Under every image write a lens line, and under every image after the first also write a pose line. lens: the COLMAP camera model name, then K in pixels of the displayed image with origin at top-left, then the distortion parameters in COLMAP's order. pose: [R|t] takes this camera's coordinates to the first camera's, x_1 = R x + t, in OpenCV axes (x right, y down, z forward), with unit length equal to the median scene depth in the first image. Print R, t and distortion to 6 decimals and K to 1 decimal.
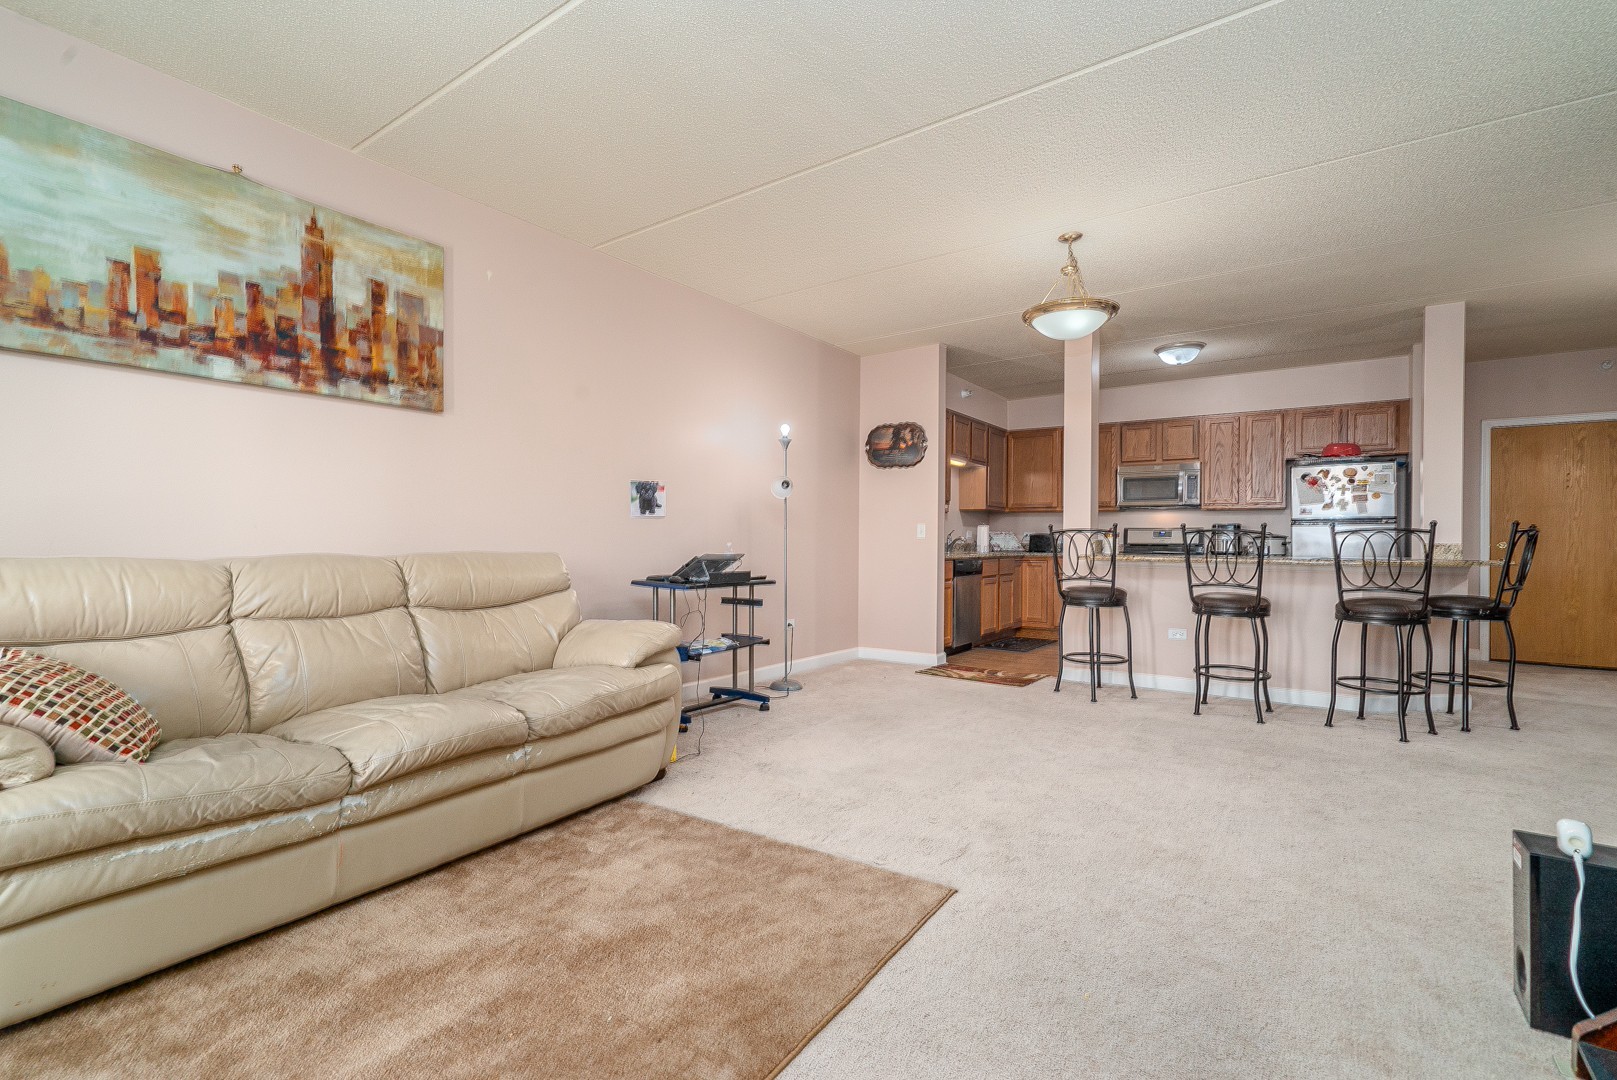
lens RADIAL K [[733.3, 0, 808.5], [0, 733.3, 540.0], [0, 0, 1]] dist [0.017502, 0.000228]
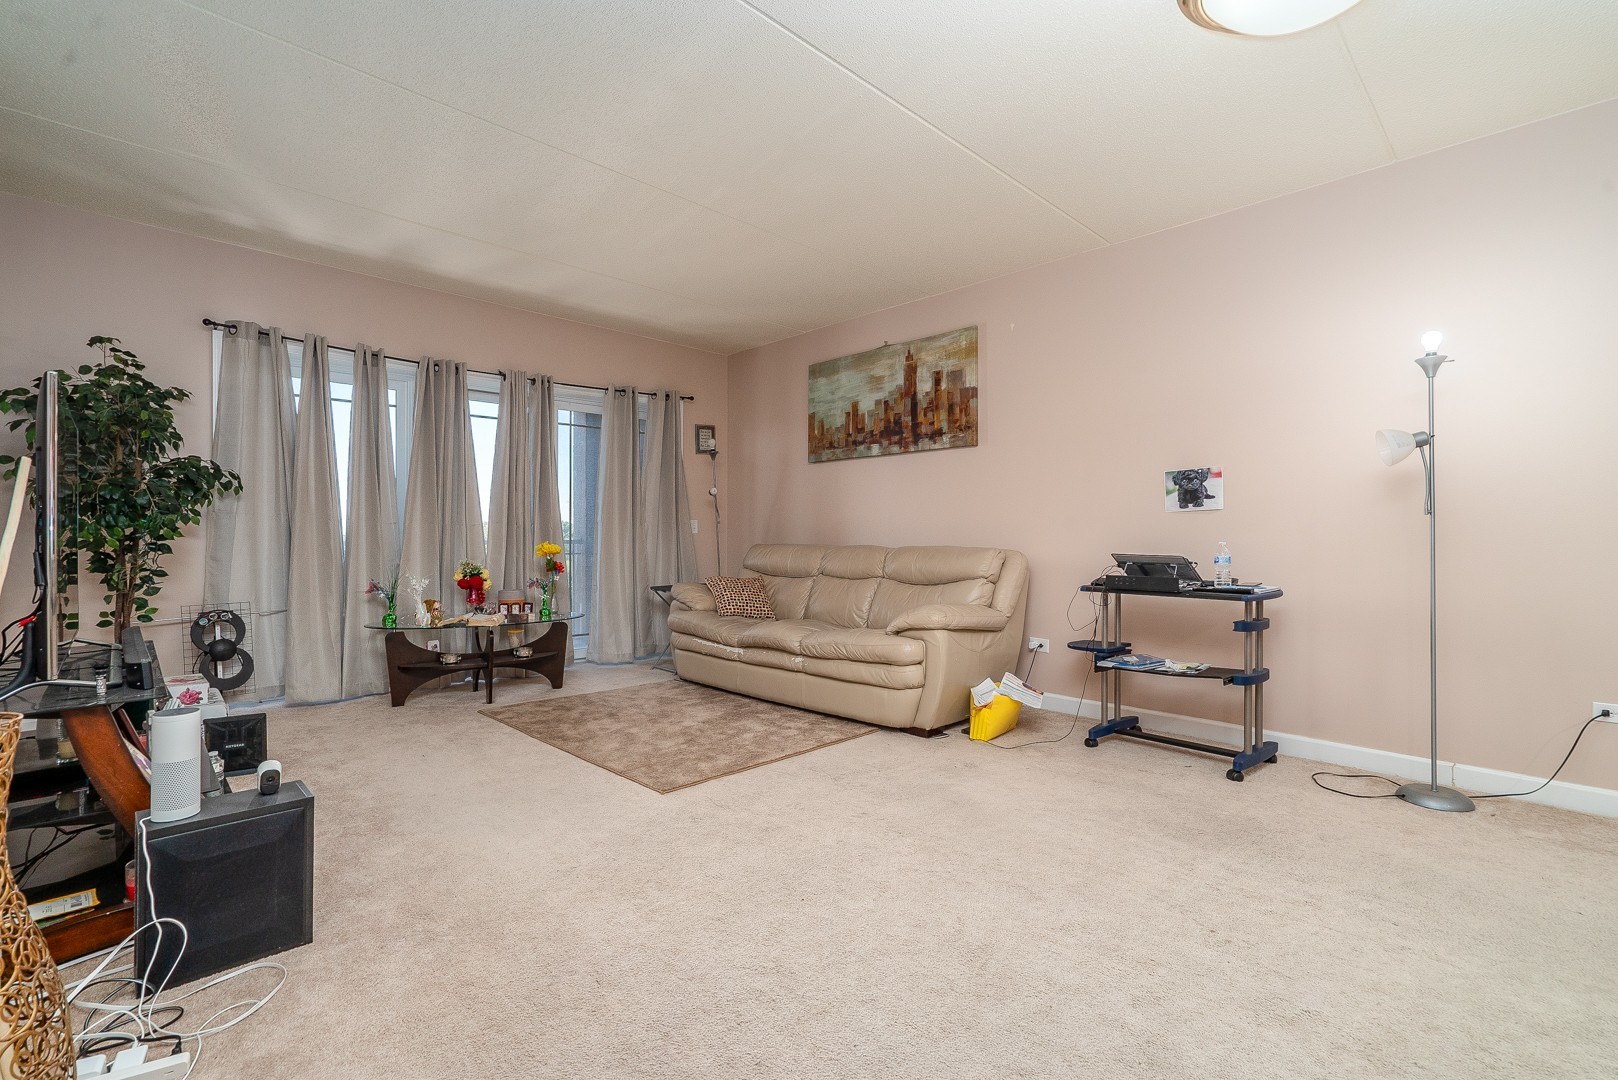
lens RADIAL K [[741.3, 0, 809.0], [0, 741.3, 540.0], [0, 0, 1]] dist [-0.002251, -0.000581]
pose [[-0.196449, -0.001705, -0.980513, 0.765163], [-0.006917, 0.999976, -0.000353, 0.005695], [0.980490, 0.006713, -0.196456, 0.799697]]
